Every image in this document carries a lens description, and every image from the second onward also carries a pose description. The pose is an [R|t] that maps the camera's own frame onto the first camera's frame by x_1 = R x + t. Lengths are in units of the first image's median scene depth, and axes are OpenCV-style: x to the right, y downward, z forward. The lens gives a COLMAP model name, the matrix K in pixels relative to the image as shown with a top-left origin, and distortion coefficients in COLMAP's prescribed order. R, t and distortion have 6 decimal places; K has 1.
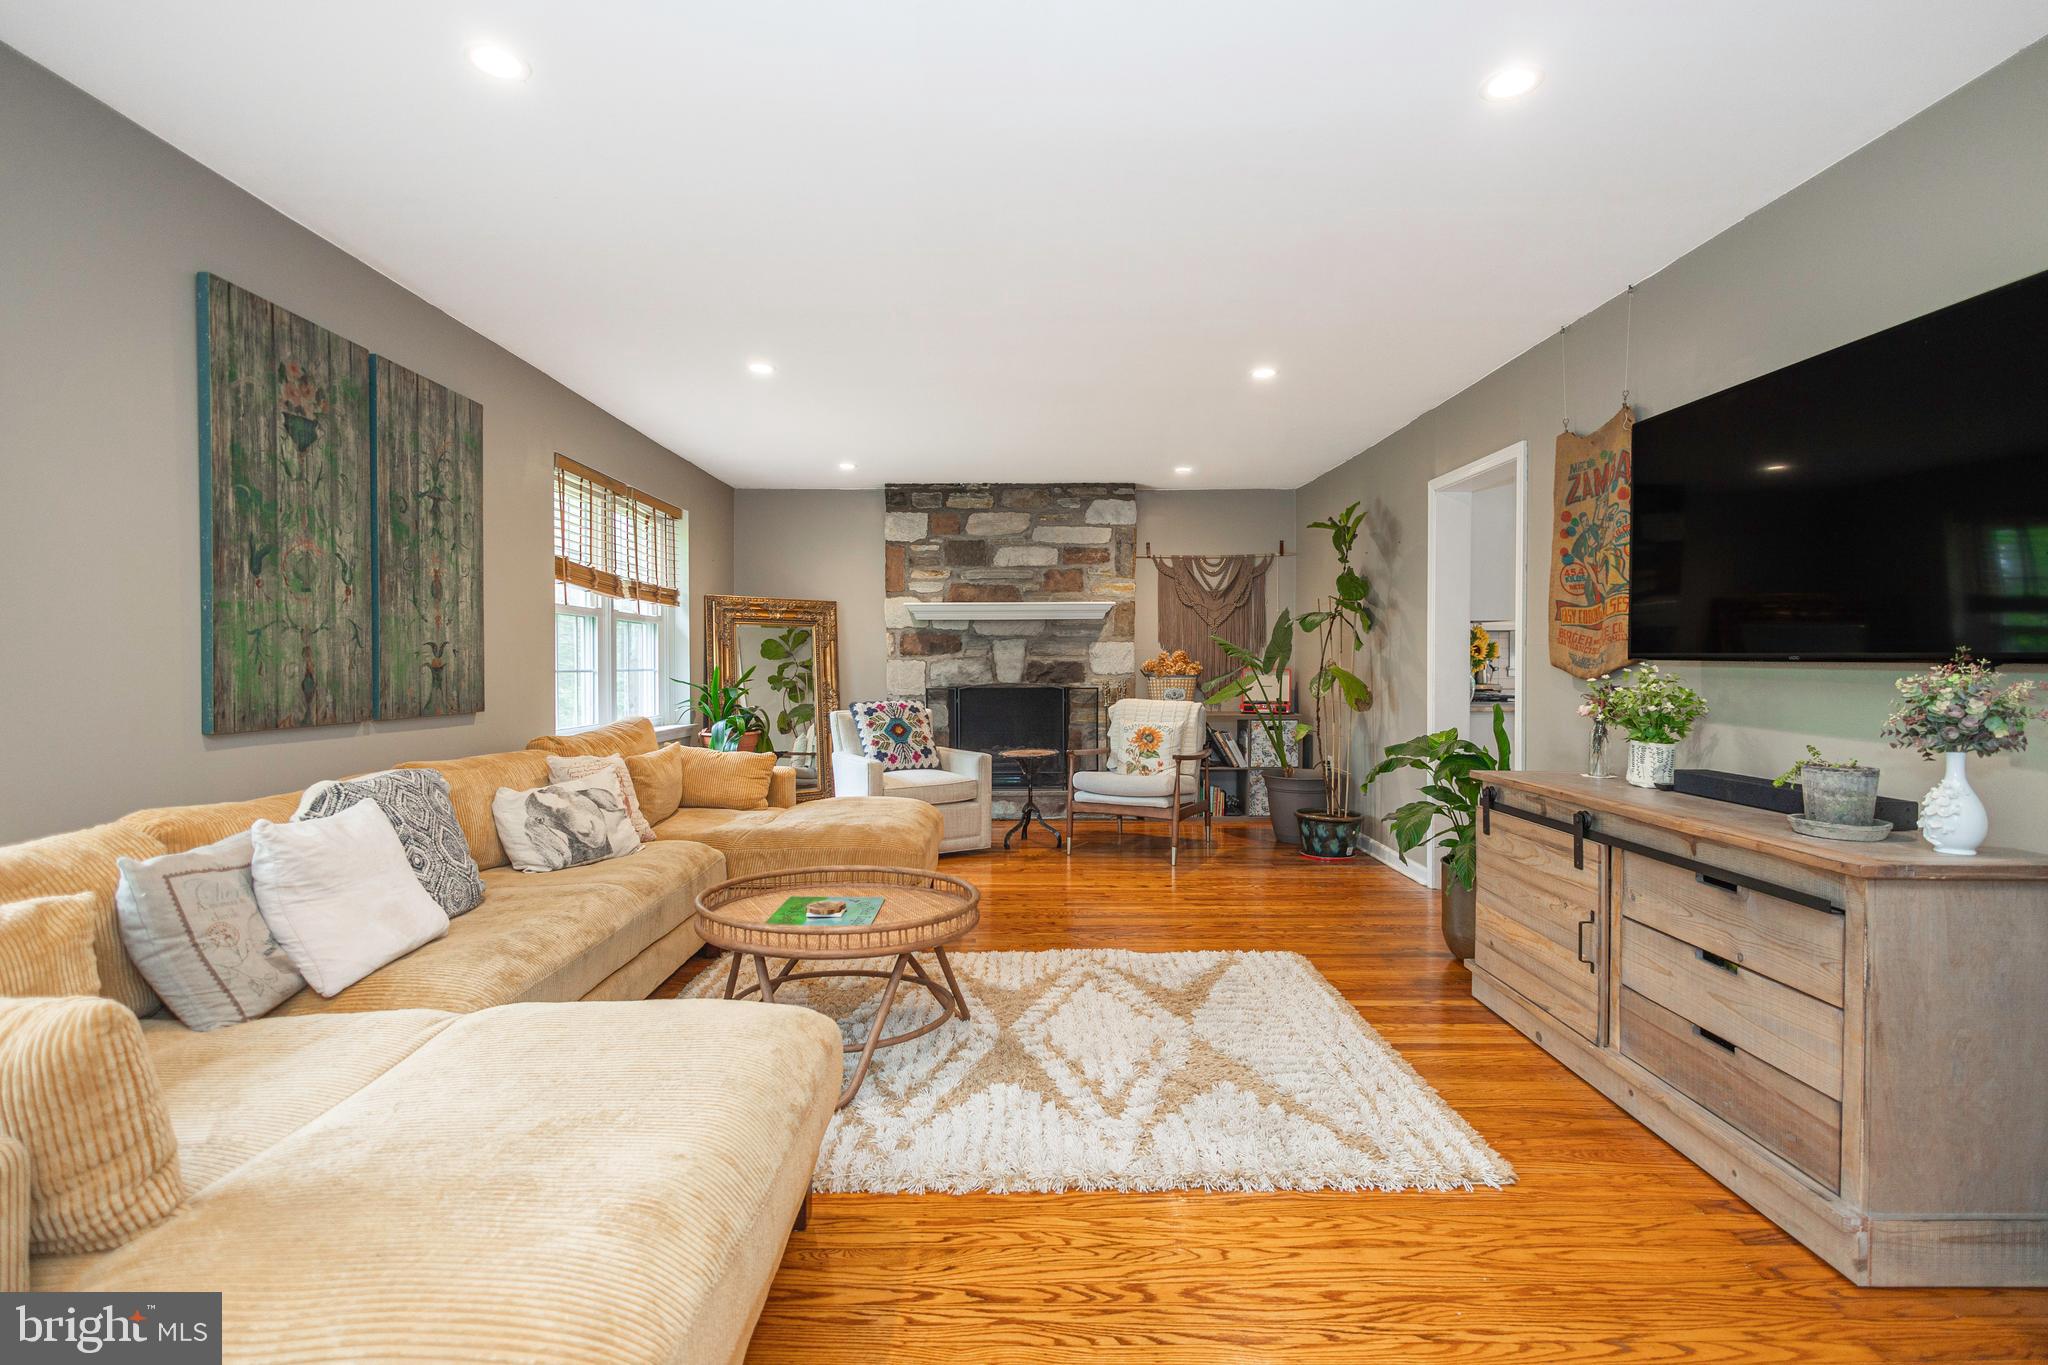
lens RADIAL K [[944.6, 0, 1035.7], [0, 944.6, 676.0], [0, 0, 1]] dist [0.008834, -0.002516]
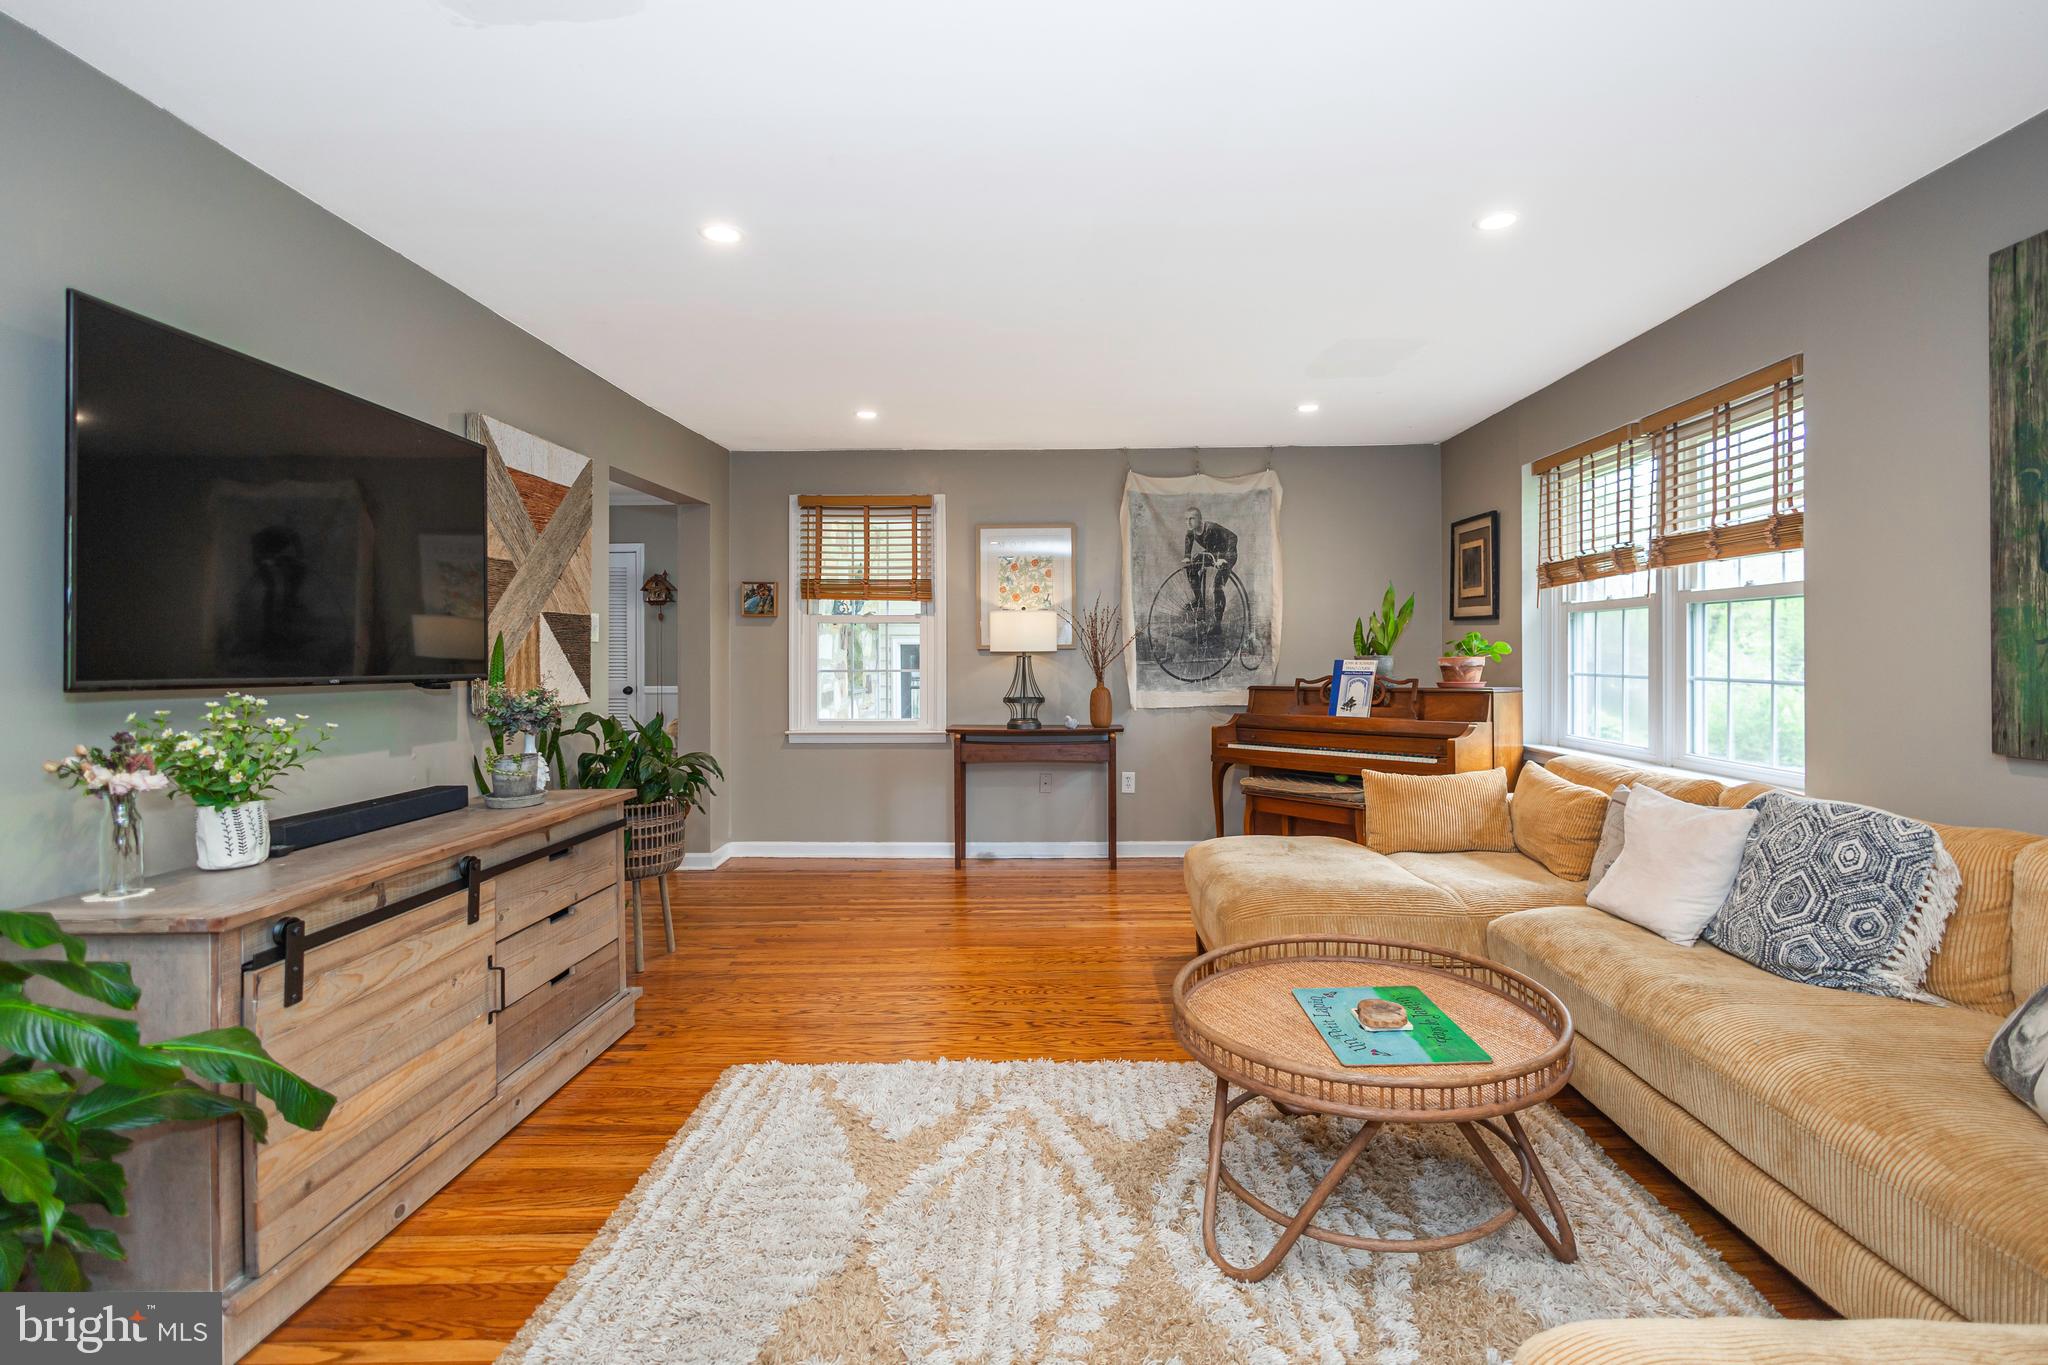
lens RADIAL K [[944.6, 0, 1067.2], [0, 944.6, 651.4], [0, 0, 1]] dist [0.008834, -0.002516]
pose [[-0.999943, 0.006068, 0.008794, 0.015407], [0.006167, 0.999917, 0.011293, -0.044164], [-0.008725, 0.011347, -0.999898, 1.557717]]
